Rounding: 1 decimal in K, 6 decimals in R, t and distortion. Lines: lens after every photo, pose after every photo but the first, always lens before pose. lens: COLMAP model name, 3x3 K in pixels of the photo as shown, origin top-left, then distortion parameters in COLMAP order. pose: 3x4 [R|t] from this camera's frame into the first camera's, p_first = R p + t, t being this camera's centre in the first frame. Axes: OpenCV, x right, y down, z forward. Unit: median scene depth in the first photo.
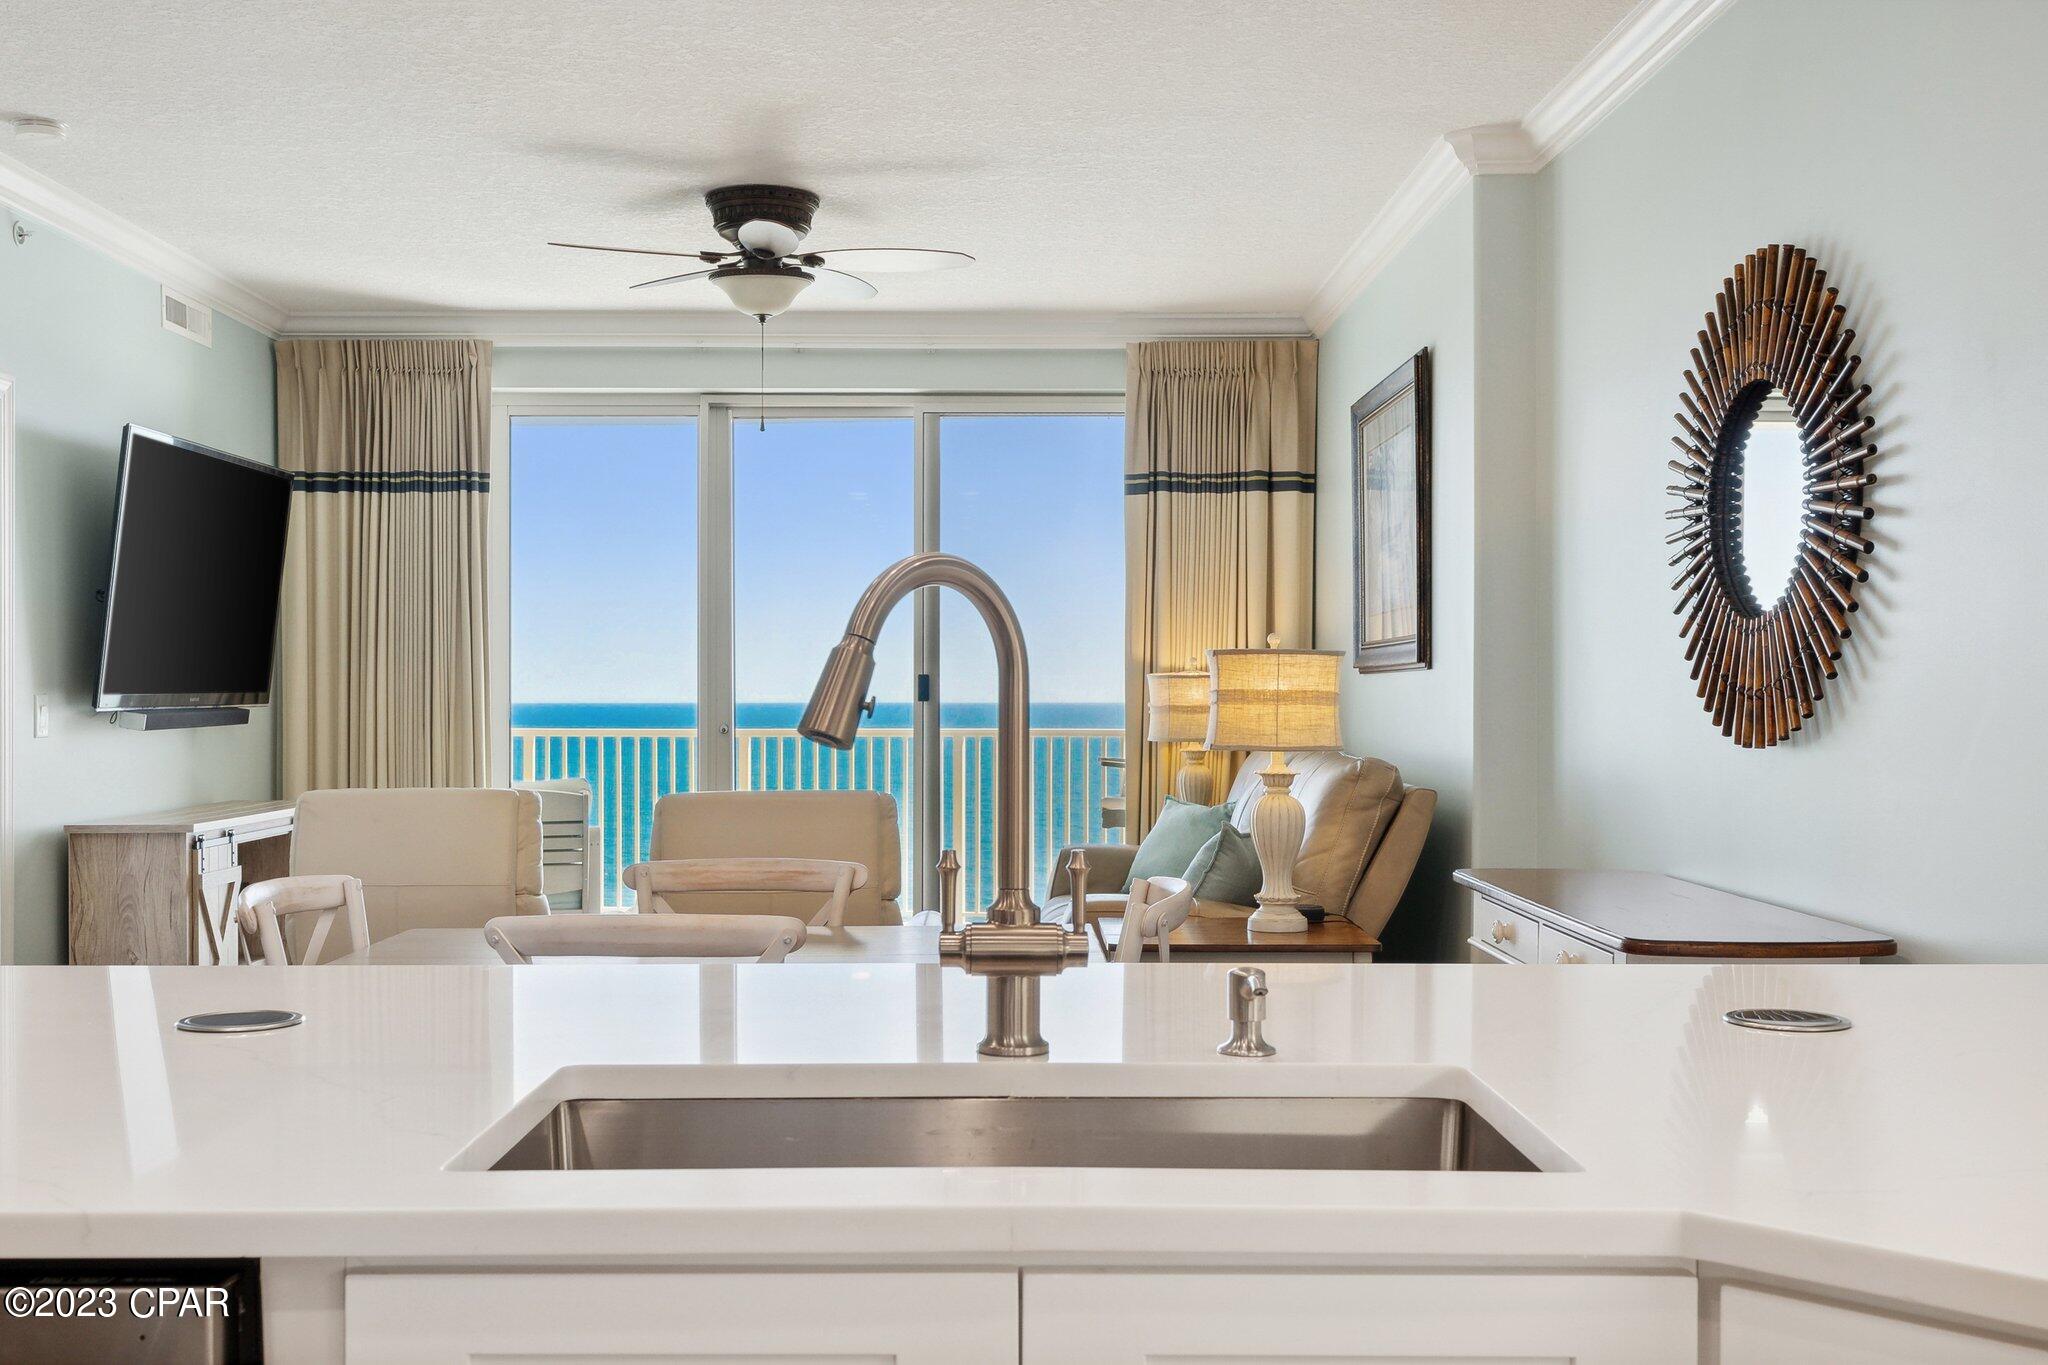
lens RADIAL K [[2042.9, 0, 1021.8], [0, 2042.9, 699.8], [0, 0, 1]] dist [0.007845, 0.000000]
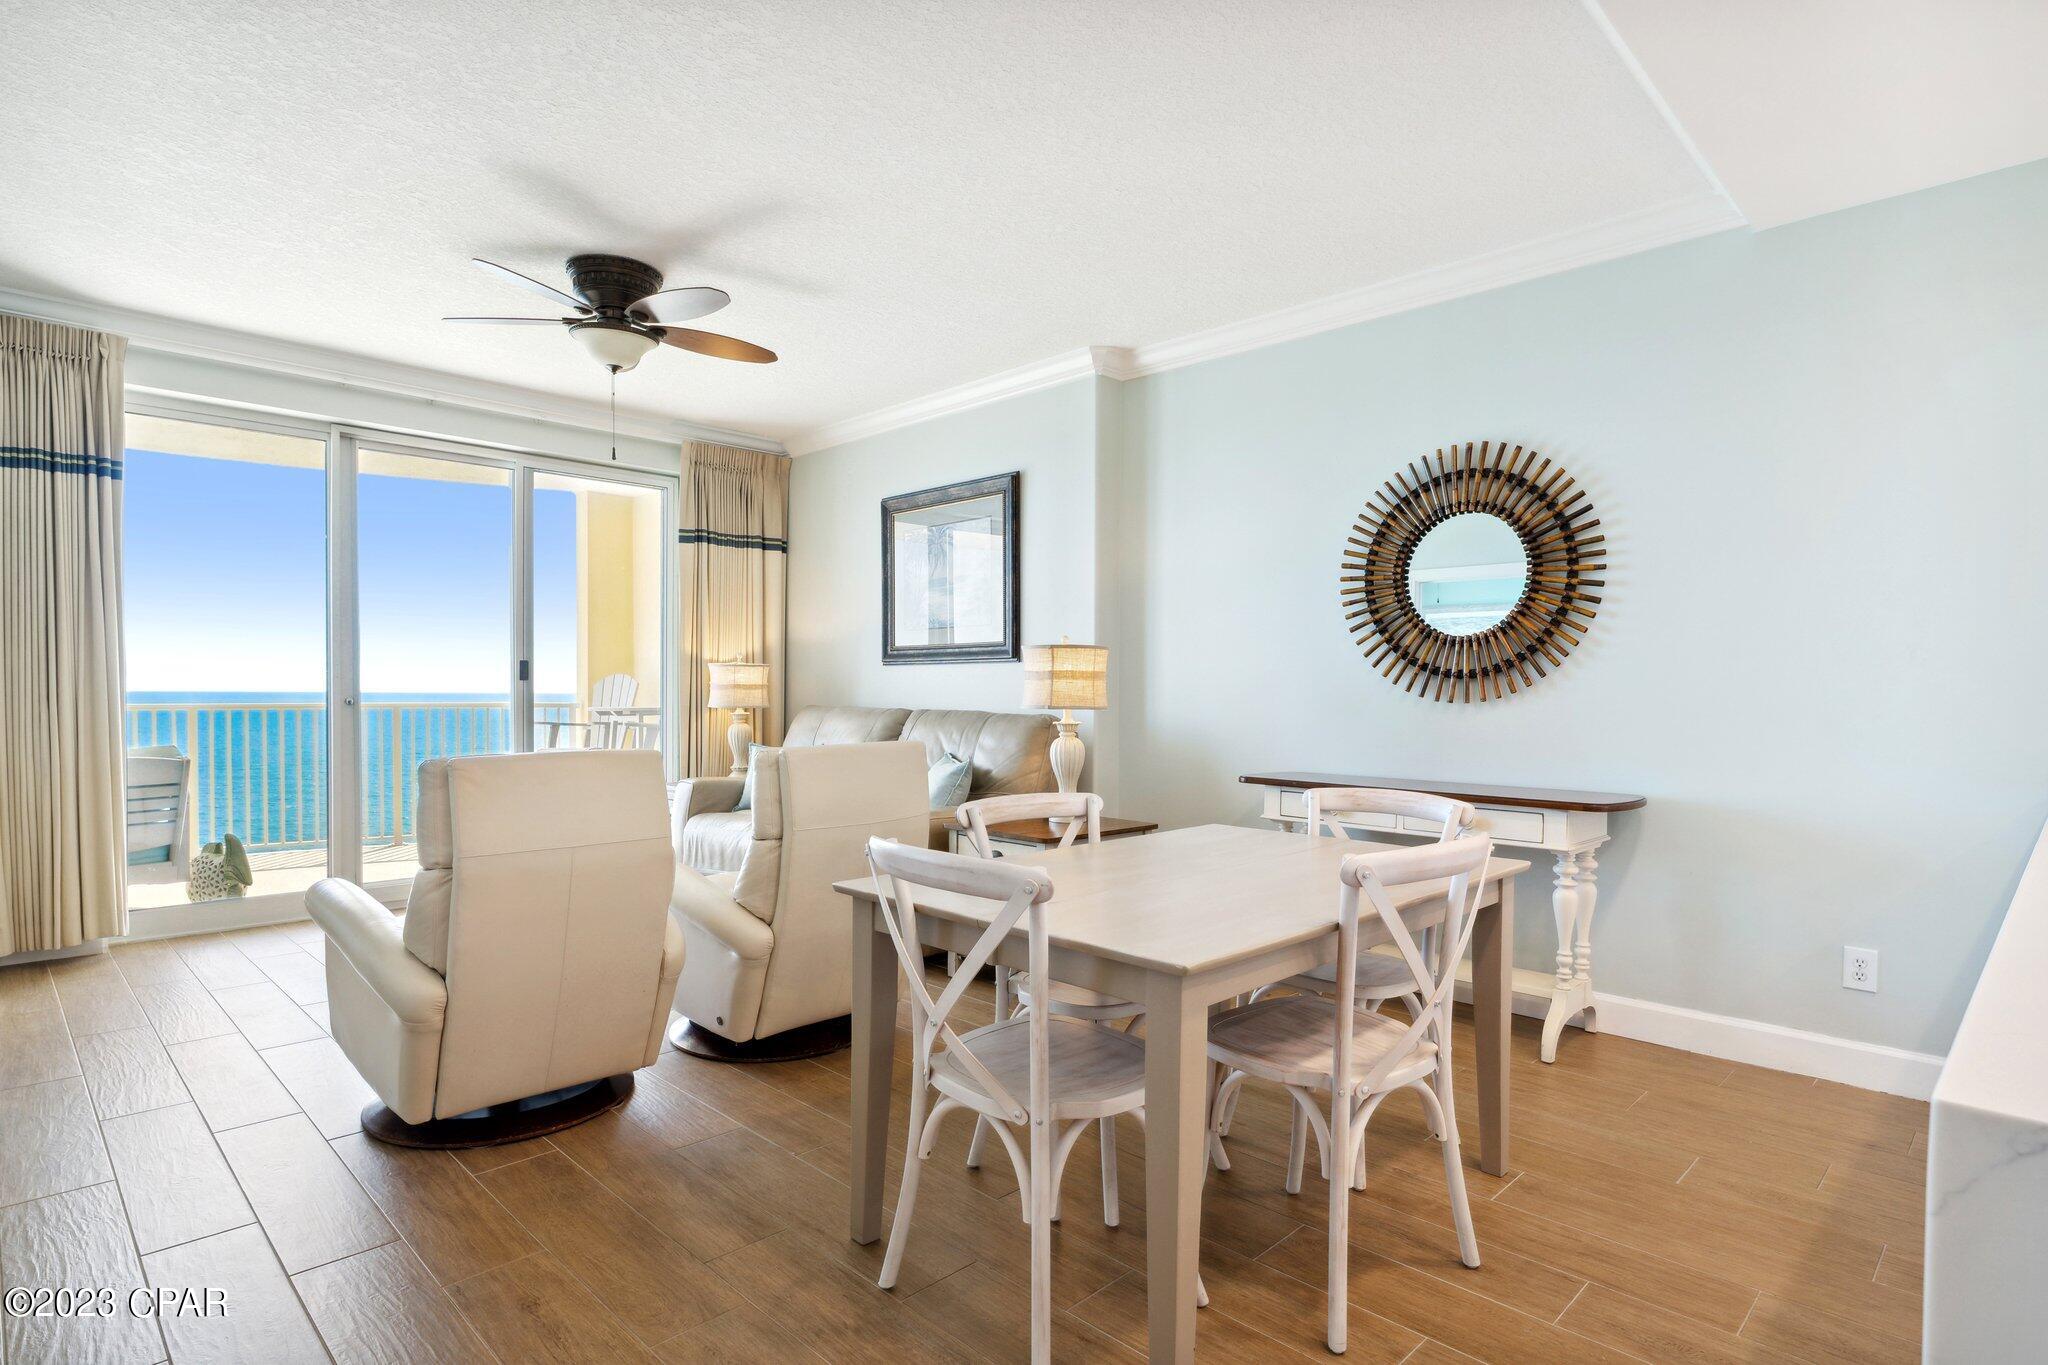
lens RADIAL K [[1044.7, 0, 1010.9], [0, 1044.7, 703.9], [0, 0, 1]] dist [-0.001344, 0.000091]
pose [[0.722188, -0.005379, 0.691676, -0.304028], [-0.004170, 0.999918, 0.012131, 0.006995], [-0.691685, -0.011645, 0.722106, 0.284847]]
